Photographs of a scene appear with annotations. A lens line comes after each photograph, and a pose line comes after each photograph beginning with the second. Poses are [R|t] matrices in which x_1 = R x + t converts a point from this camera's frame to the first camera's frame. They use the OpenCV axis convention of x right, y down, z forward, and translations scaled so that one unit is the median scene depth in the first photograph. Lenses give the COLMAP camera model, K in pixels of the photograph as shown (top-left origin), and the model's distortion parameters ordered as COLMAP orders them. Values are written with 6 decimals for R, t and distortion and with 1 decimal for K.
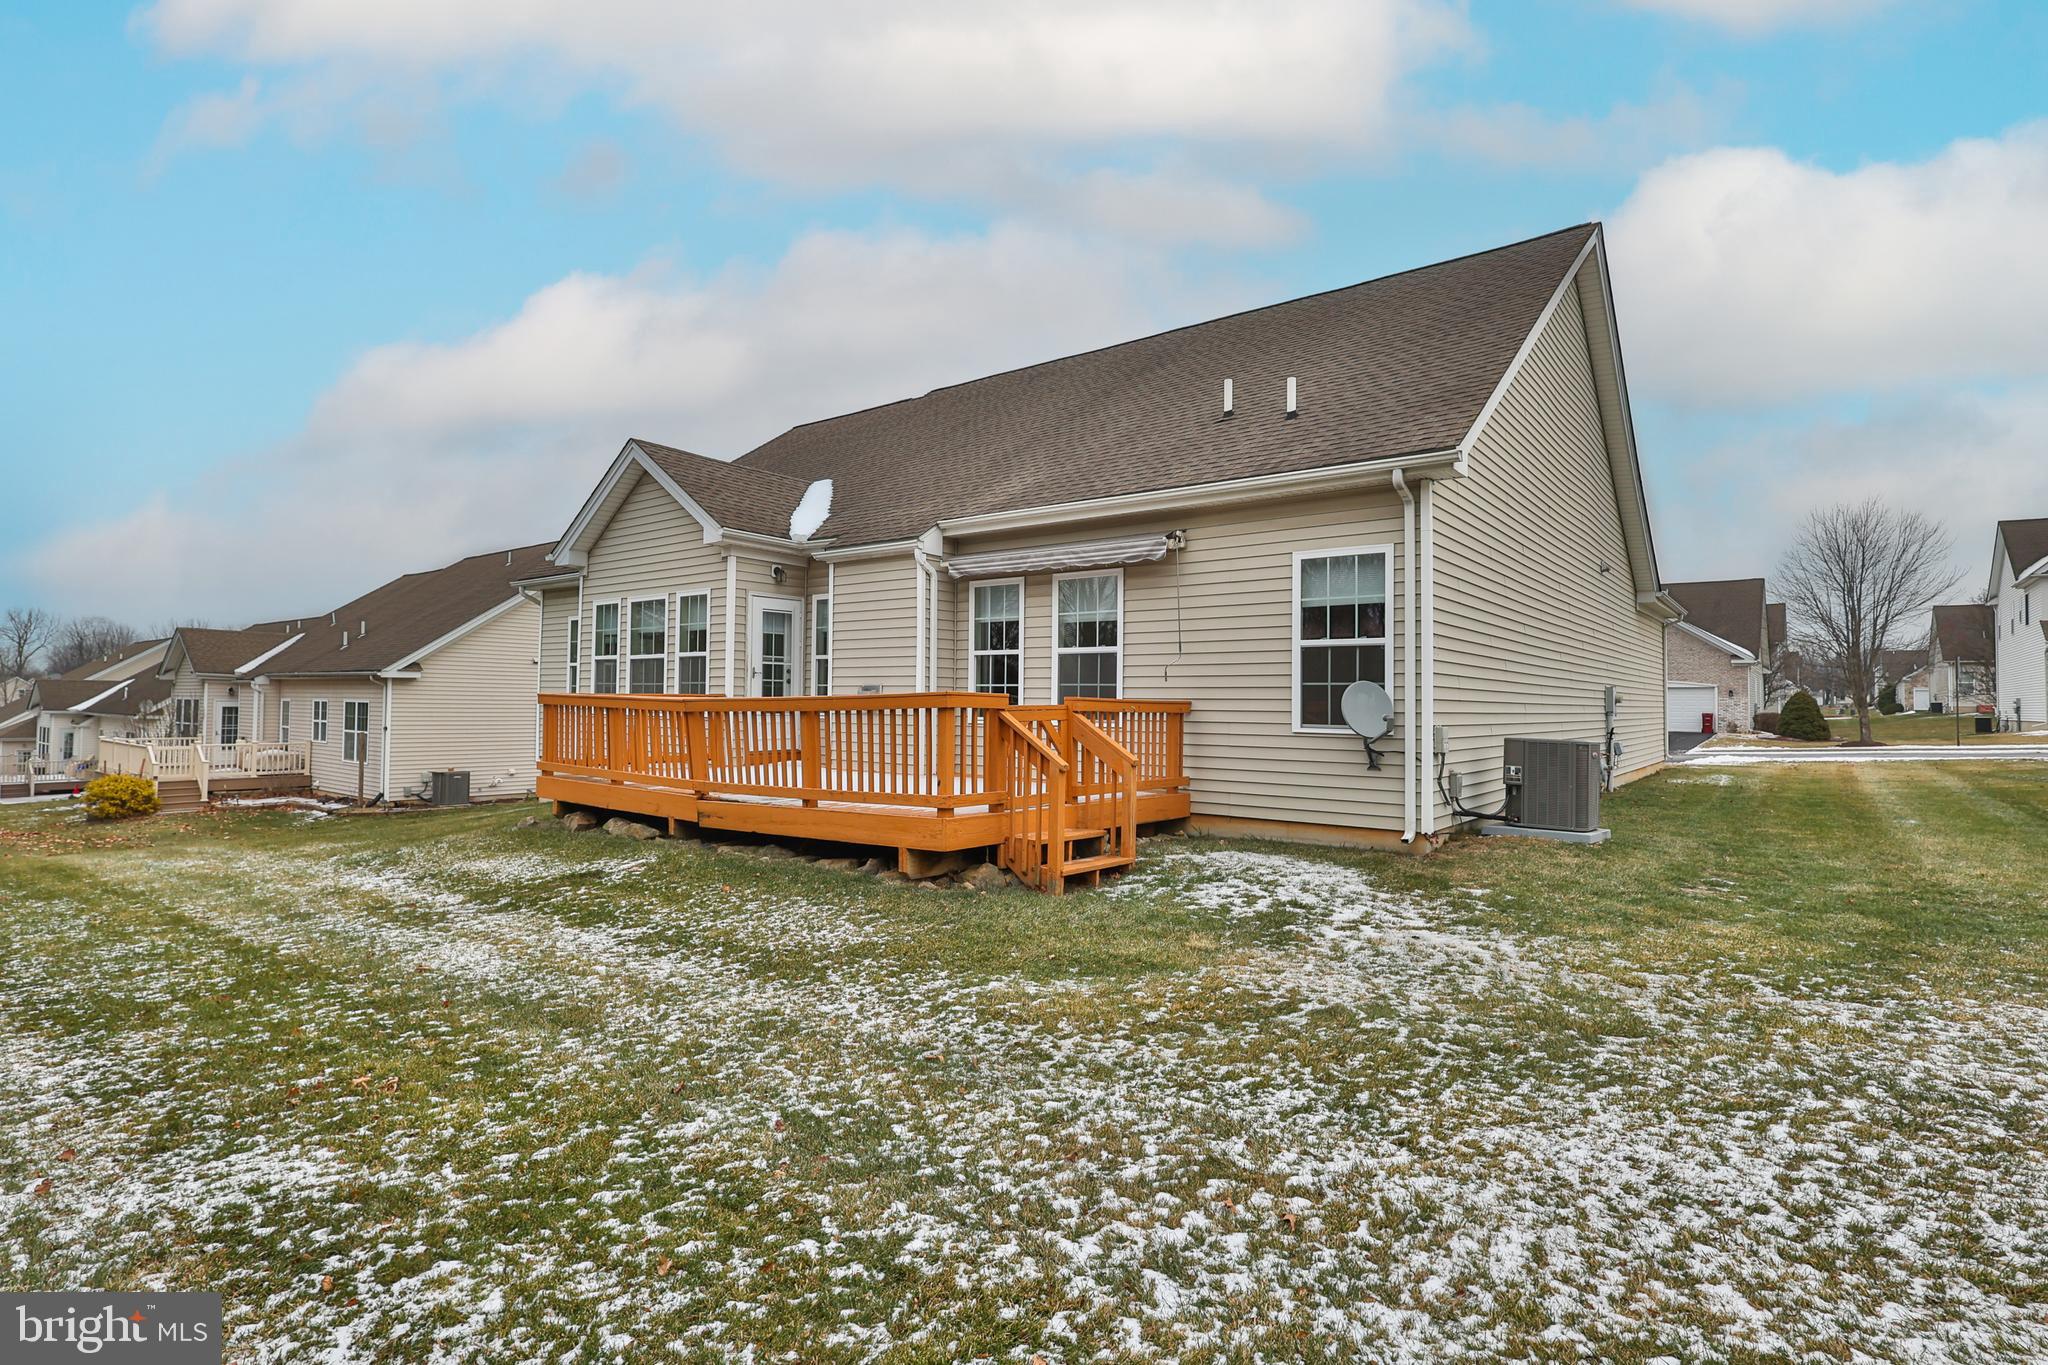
lens RADIAL K [[1013.6, 0, 1030.2], [0, 1013.6, 679.4], [0, 0, 1]] dist [-0.006696, 0.002063]
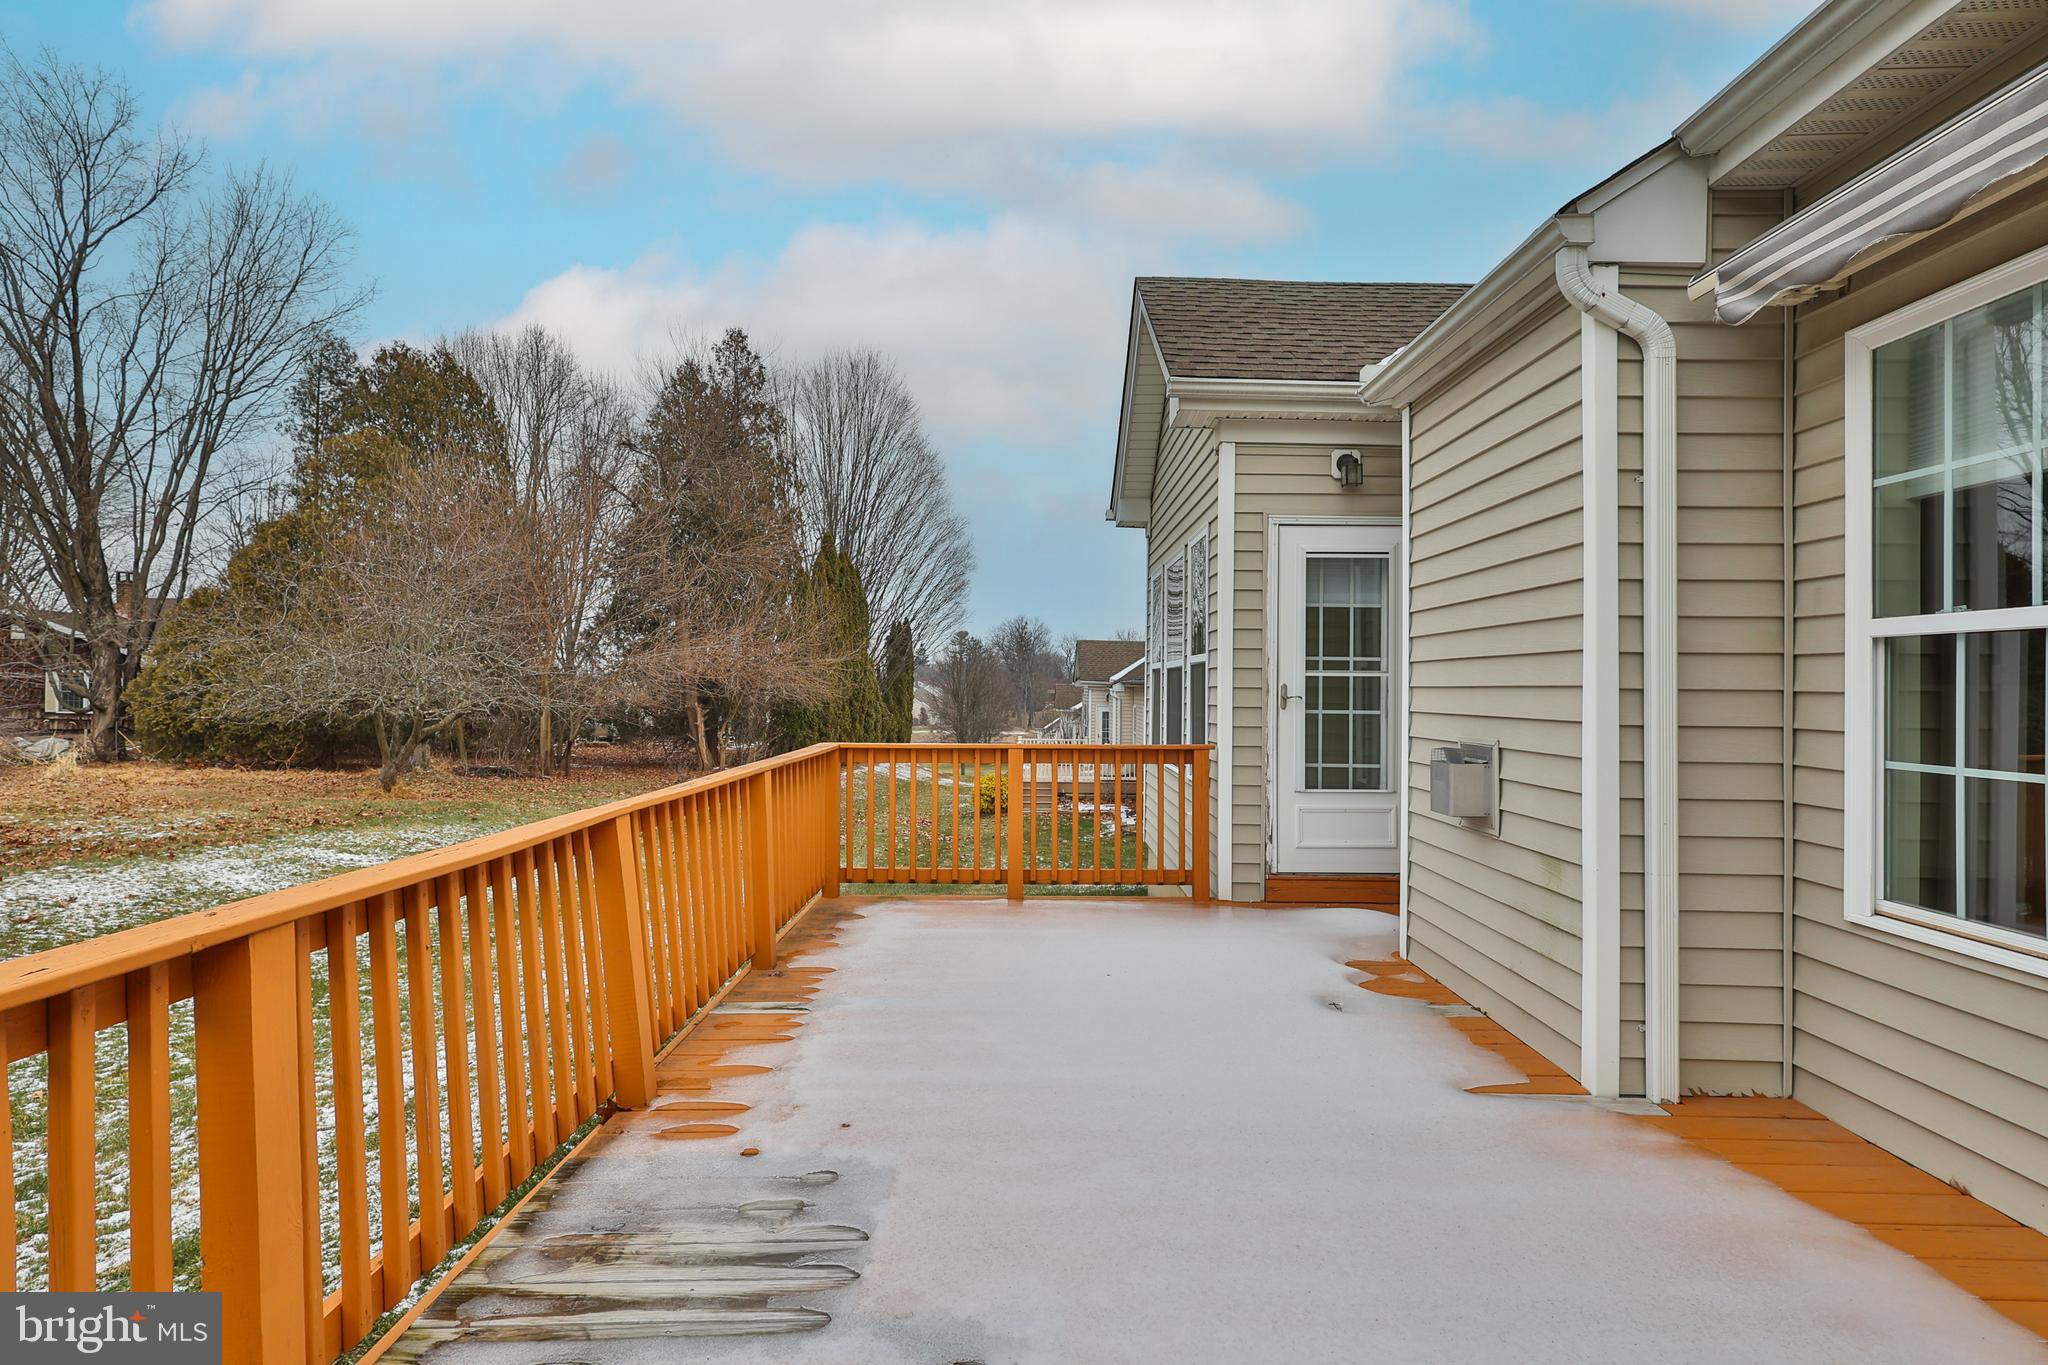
lens RADIAL K [[1013.6, 0, 1013.6], [0, 1013.6, 681.3], [0, 0, 1]] dist [-0.006696, 0.002063]
pose [[0.609355, -0.009258, -0.792843, 0.010503], [0.014750, 0.999891, -0.000339, -0.017199], [0.792760, -0.011488, 0.609426, 0.725982]]
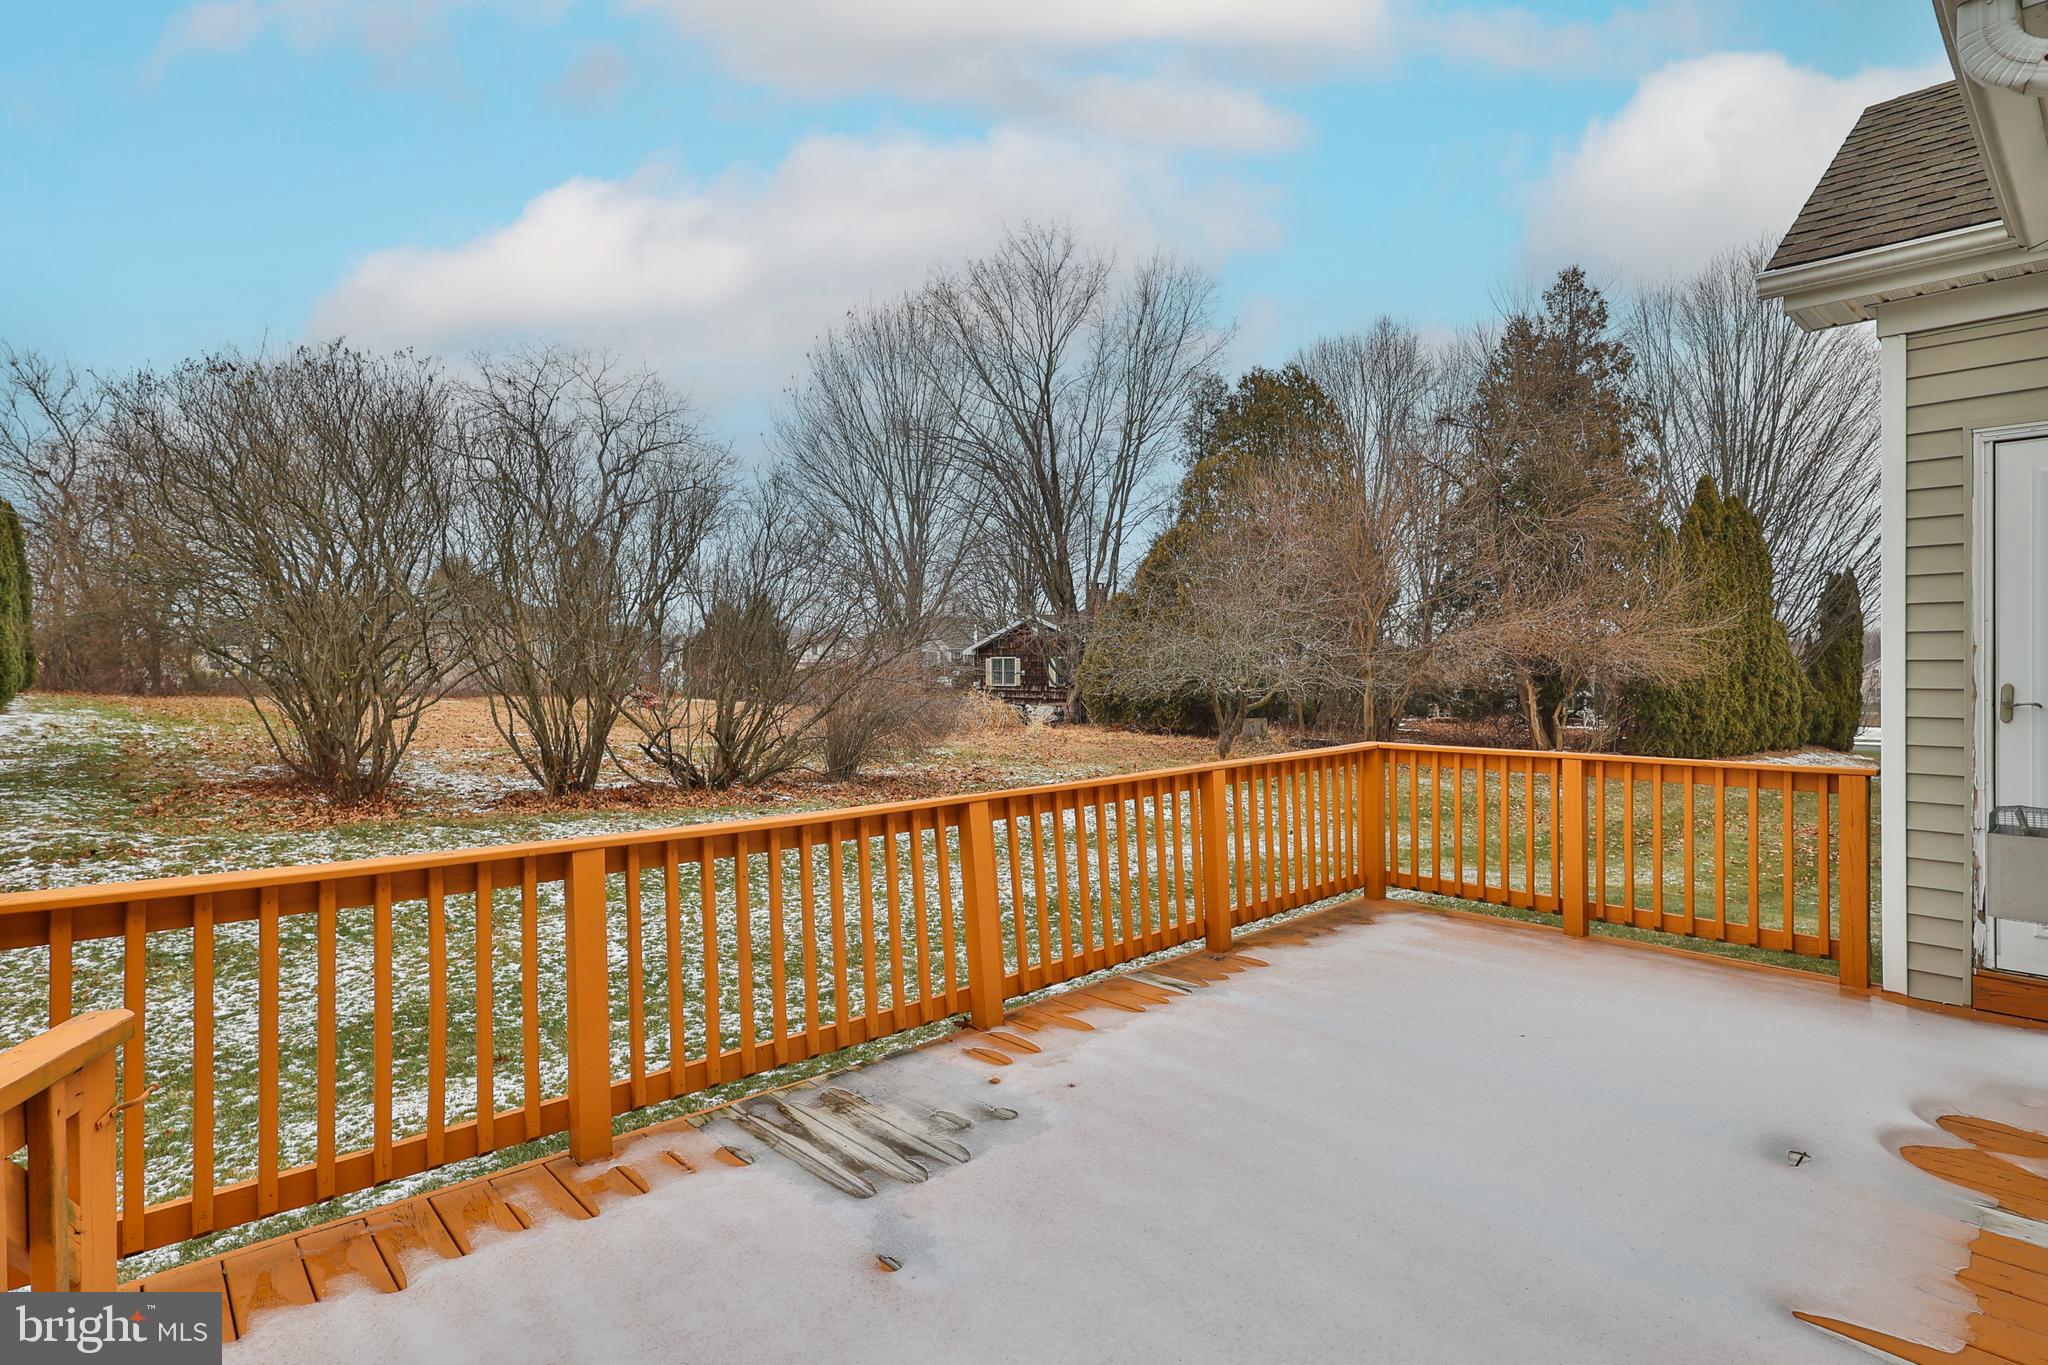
lens RADIAL K [[1013.6, 0, 1018.2], [0, 1013.6, 671.4], [0, 0, 1]] dist [-0.006696, 0.002063]
pose [[-0.176797, 0.003177, -0.984242, 0.073614], [0.029723, 0.999556, -0.002112, -0.027052], [0.983798, -0.029628, -0.176813, 0.879374]]
